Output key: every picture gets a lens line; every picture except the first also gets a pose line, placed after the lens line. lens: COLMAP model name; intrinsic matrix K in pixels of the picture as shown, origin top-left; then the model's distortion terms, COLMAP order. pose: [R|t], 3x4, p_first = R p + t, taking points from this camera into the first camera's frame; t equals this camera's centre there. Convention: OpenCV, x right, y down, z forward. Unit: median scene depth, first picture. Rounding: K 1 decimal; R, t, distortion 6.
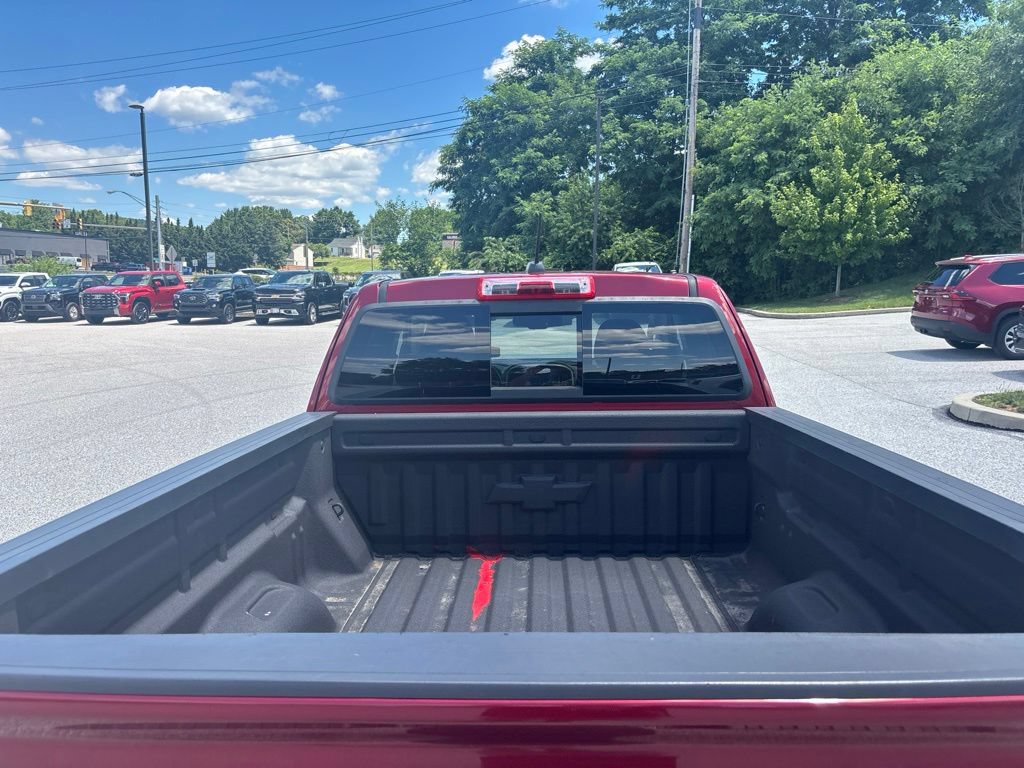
lens RADIAL K [[803.0, 0, 515.2], [0, 803.0, 364.7], [0, 0, 1]] dist [0.006062, 0.053336]
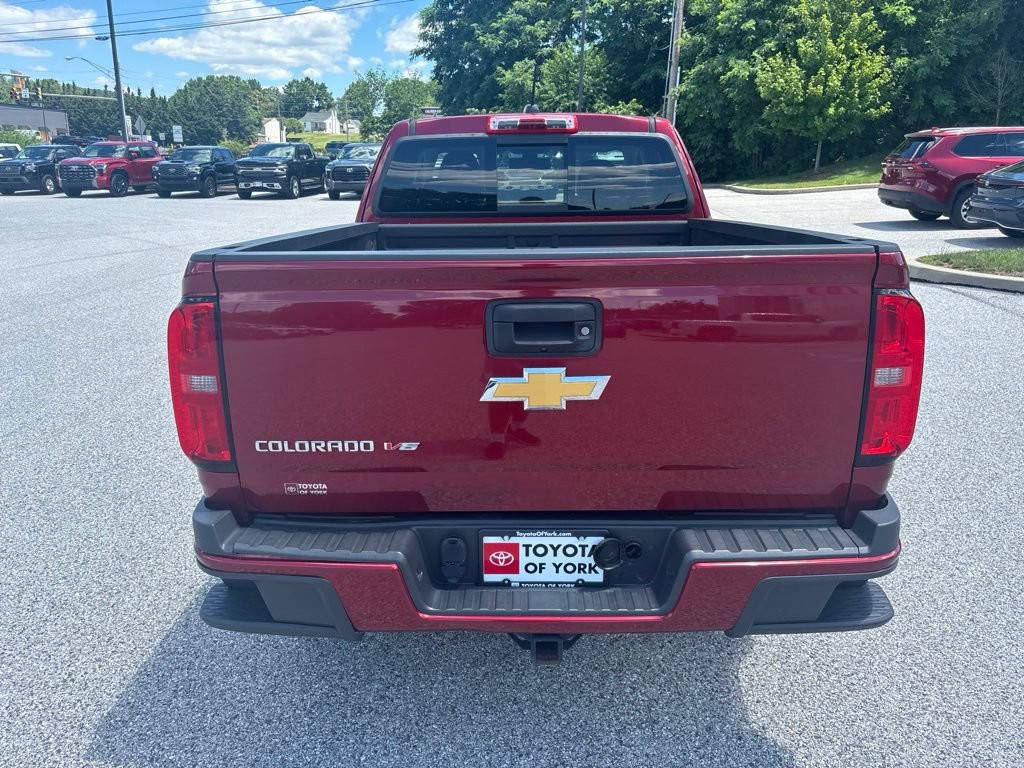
lens RADIAL K [[803.8, 0, 522.8], [0, 803.8, 384.5], [0, 0, 1]] dist [0.055243, -0.063203]
pose [[0.999470, -0.002274, 0.032460, -0.003390], [-0.003085, 0.986441, 0.164088, 0.010924], [-0.032393, -0.164101, 0.985912, -0.036654]]
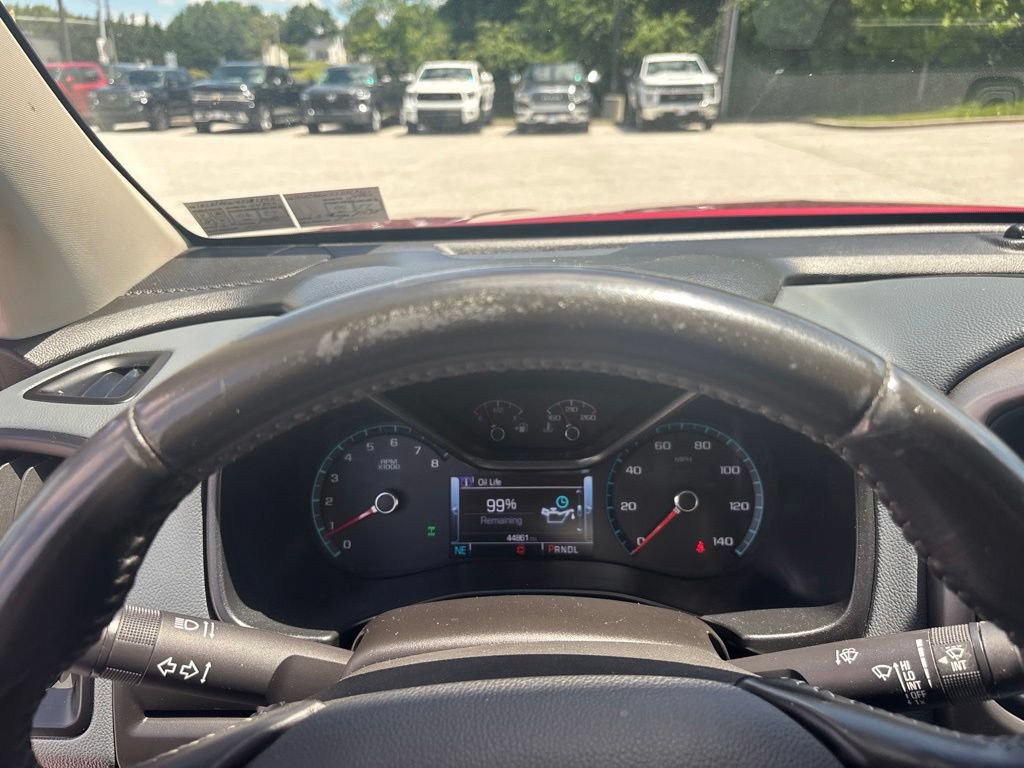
lens RADIAL K [[775.4, 0, 514.9], [0, 775.4, 370.5], [0, 0, 1]] dist [0.047243, -0.081631]
pose [[0.999887, 0.004157, 0.014440, -0.011626], [-0.007421, 0.972221, 0.233946, -0.003940], [-0.013067, -0.234026, 0.972142, 0.166467]]
